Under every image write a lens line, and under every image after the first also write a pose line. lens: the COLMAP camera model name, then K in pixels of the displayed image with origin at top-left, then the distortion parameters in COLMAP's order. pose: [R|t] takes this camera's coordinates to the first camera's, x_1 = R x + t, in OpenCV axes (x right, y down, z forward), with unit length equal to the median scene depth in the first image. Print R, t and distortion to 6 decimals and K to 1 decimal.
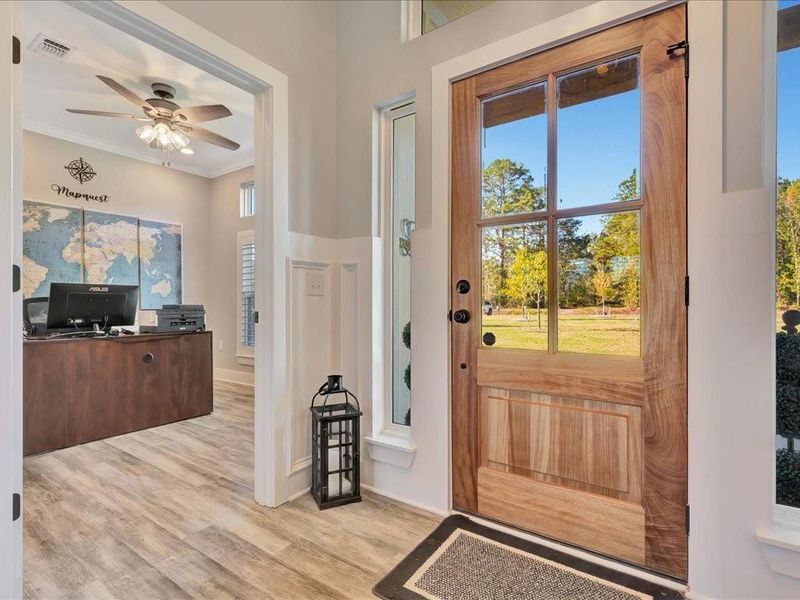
lens RADIAL K [[399.9, 0, 396.8], [0, 399.9, 302.9], [0, 0, 1]] dist [-0.003602, -0.000289]
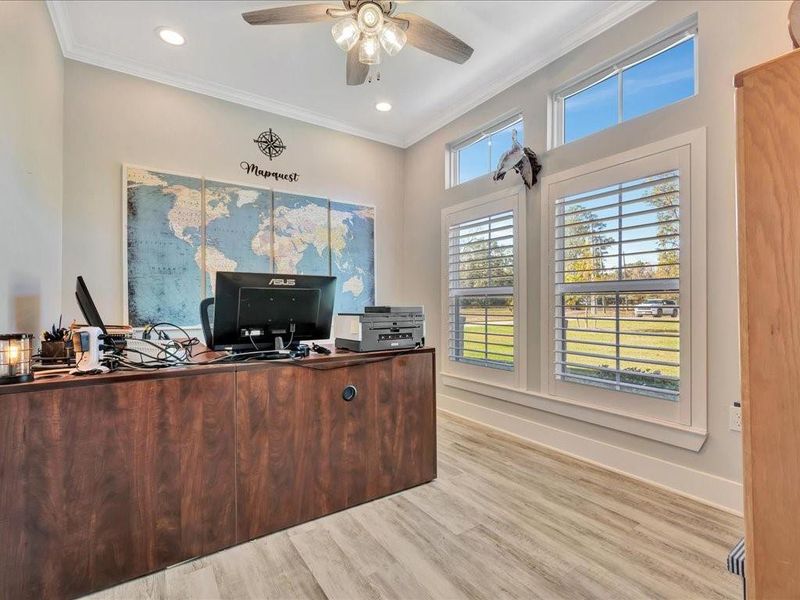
lens RADIAL K [[399.9, 0, 396.8], [0, 399.9, 302.9], [0, 0, 1]] dist [-0.003602, -0.000289]
pose [[0.924308, -0.002235, -0.381642, -0.293485], [0.001968, 0.999997, -0.001091, -0.000435], [0.381643, 0.000258, 0.924310, 0.419866]]
